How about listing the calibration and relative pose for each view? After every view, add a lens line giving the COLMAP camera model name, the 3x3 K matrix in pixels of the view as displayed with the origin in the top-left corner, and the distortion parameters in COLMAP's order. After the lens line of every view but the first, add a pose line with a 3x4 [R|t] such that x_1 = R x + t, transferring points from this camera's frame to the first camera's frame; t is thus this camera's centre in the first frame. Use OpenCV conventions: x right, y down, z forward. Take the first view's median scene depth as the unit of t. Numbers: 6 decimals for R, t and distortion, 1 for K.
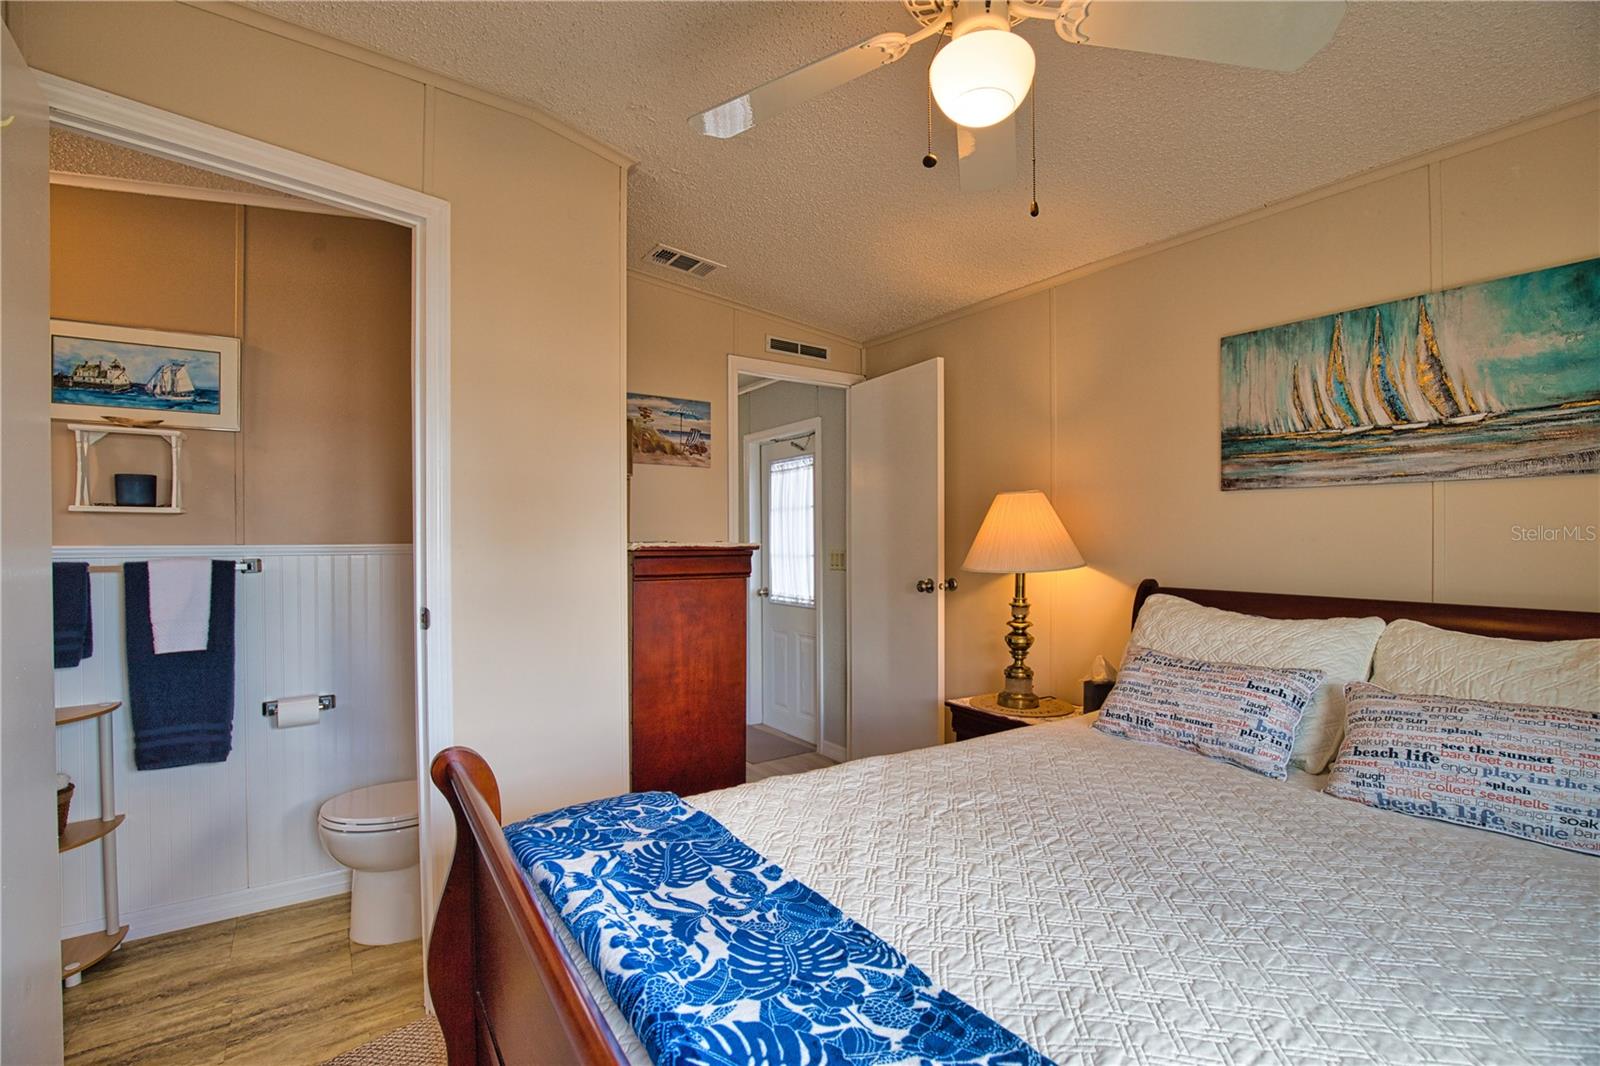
lens RADIAL K [[730.3, 0, 809.4], [0, 730.3, 540.2], [0, 0, 1]] dist [-0.037987, 0.009206]
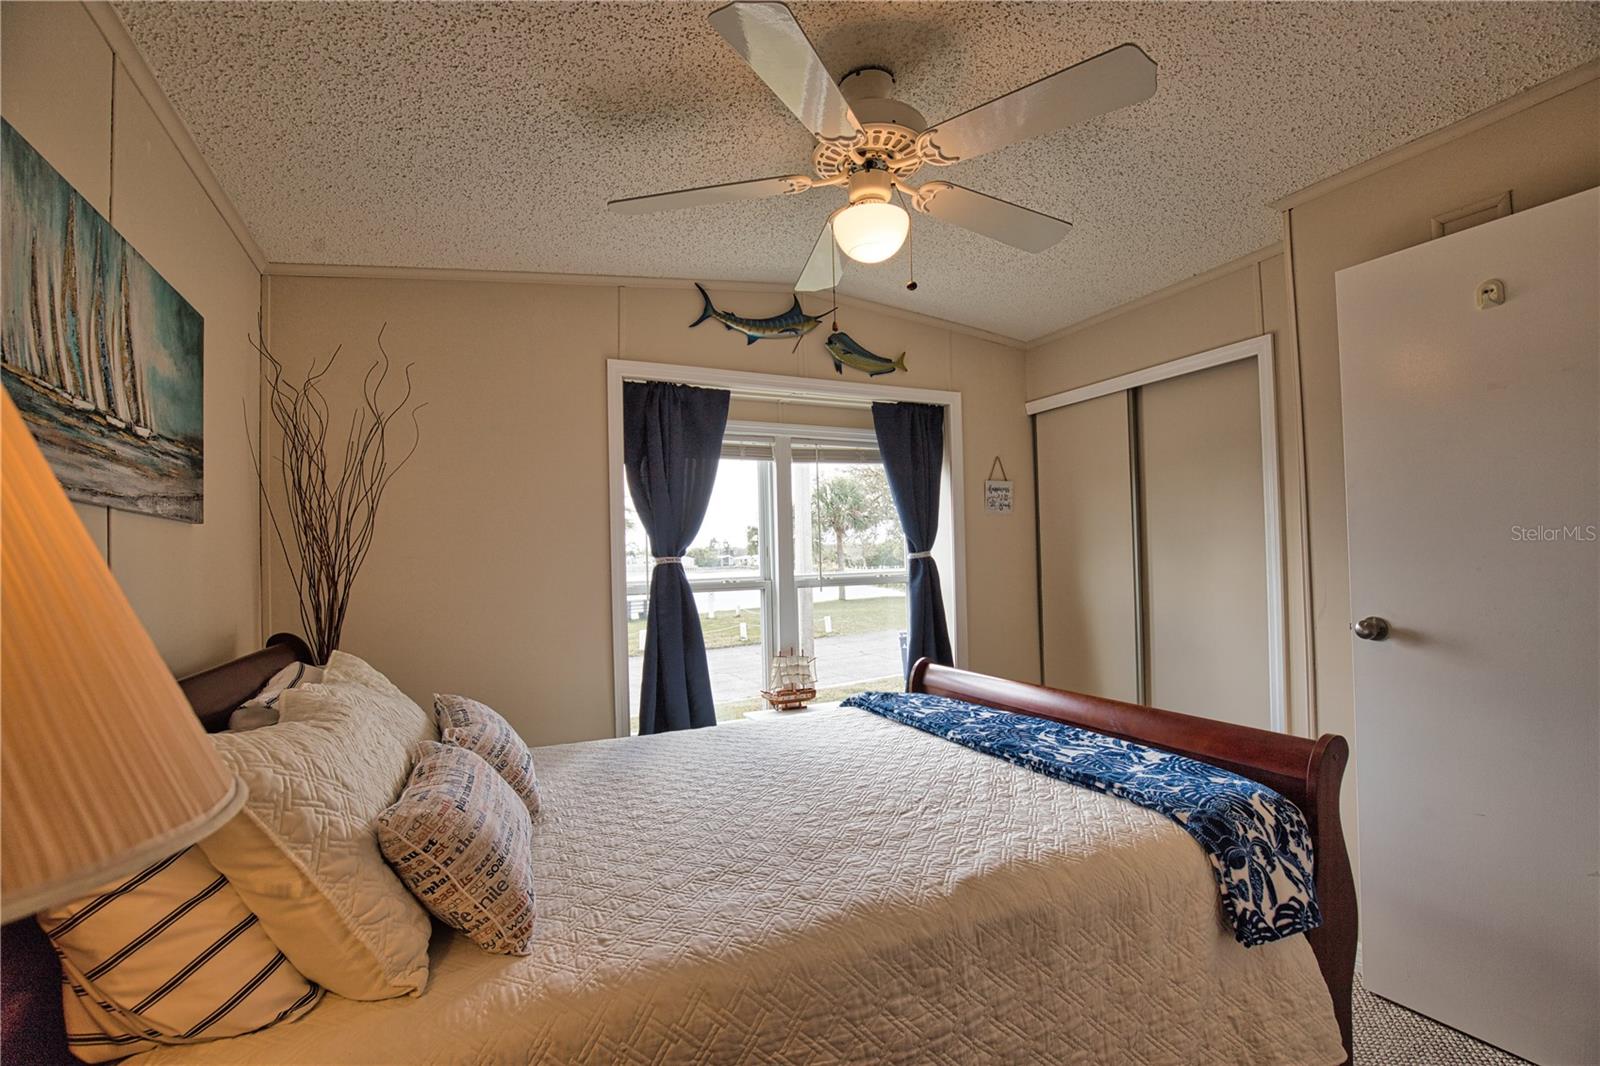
lens RADIAL K [[731.5, 0, 811.1], [0, 731.5, 541.6], [0, 0, 1]] dist [-0.033940, 0.007162]
pose [[-0.988210, 0.031806, 0.149762, 0.110687], [0.028472, 0.999298, -0.024357, -0.015133], [-0.150432, -0.019806, -0.988422, 1.585886]]
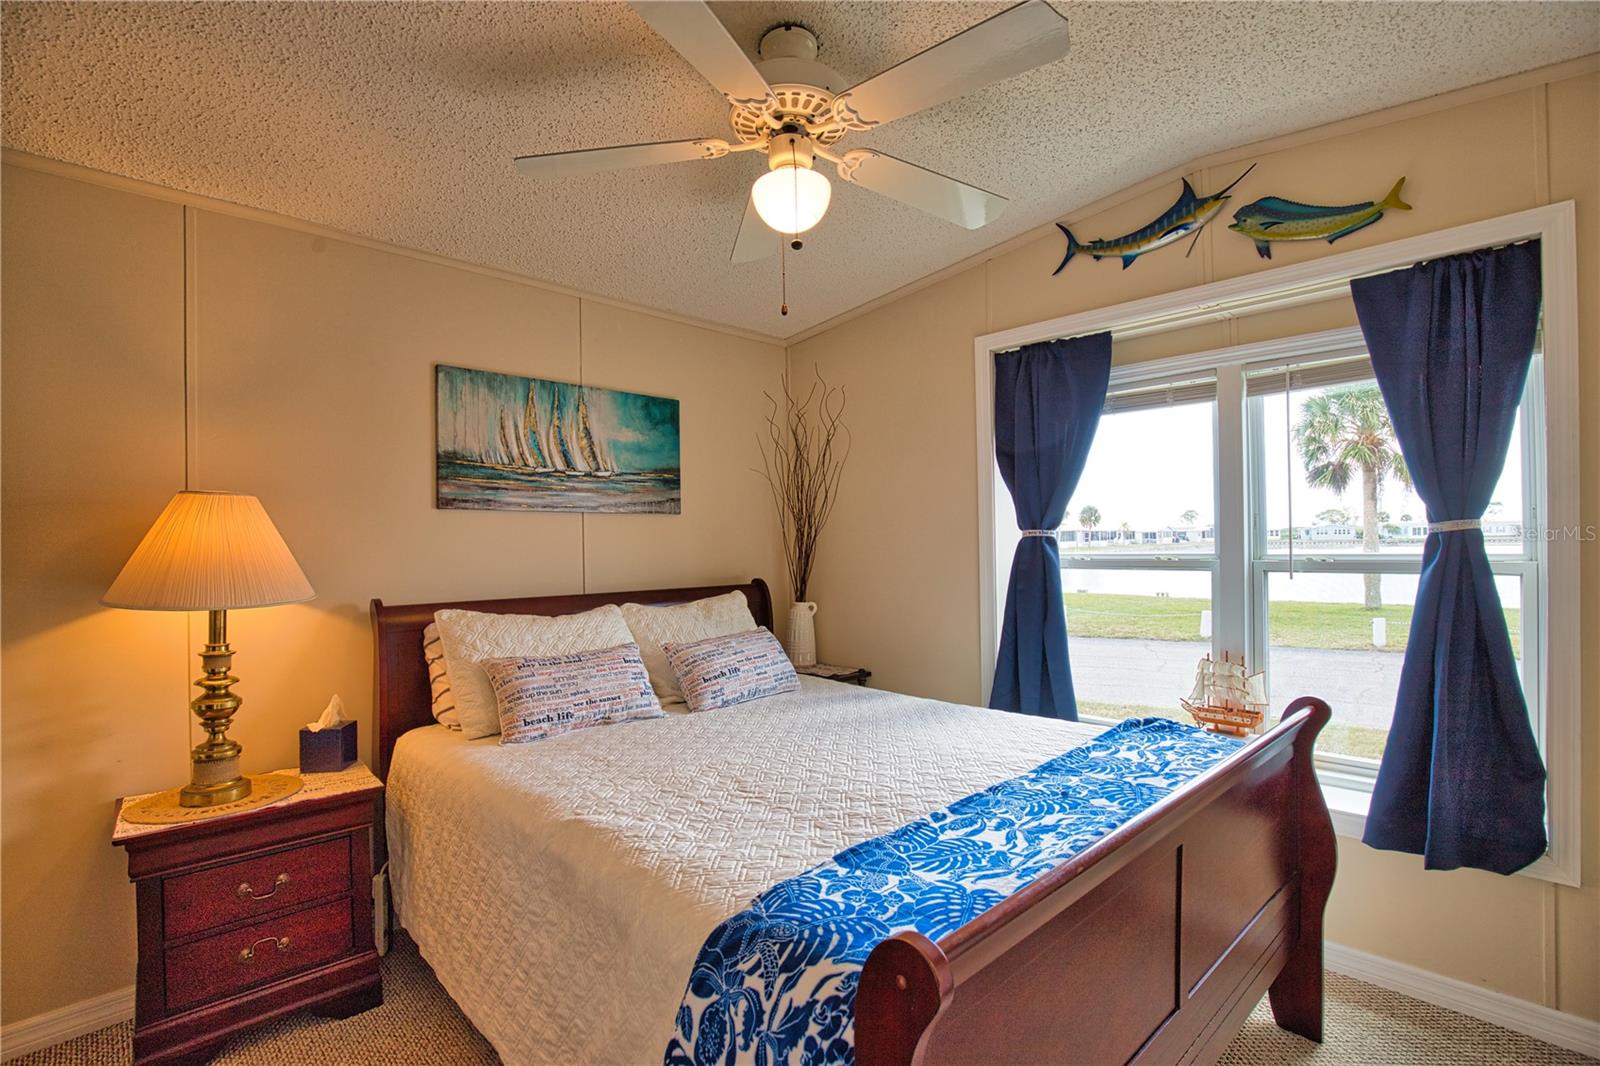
lens RADIAL K [[731.5, 0, 811.1], [0, 731.5, 541.6], [0, 0, 1]] dist [-0.033940, 0.007162]
pose [[-0.178893, 0.003771, 0.983861, -0.710180], [0.017940, 0.999839, -0.000570, -0.012041], [-0.983705, 0.017548, -0.178932, 0.812365]]
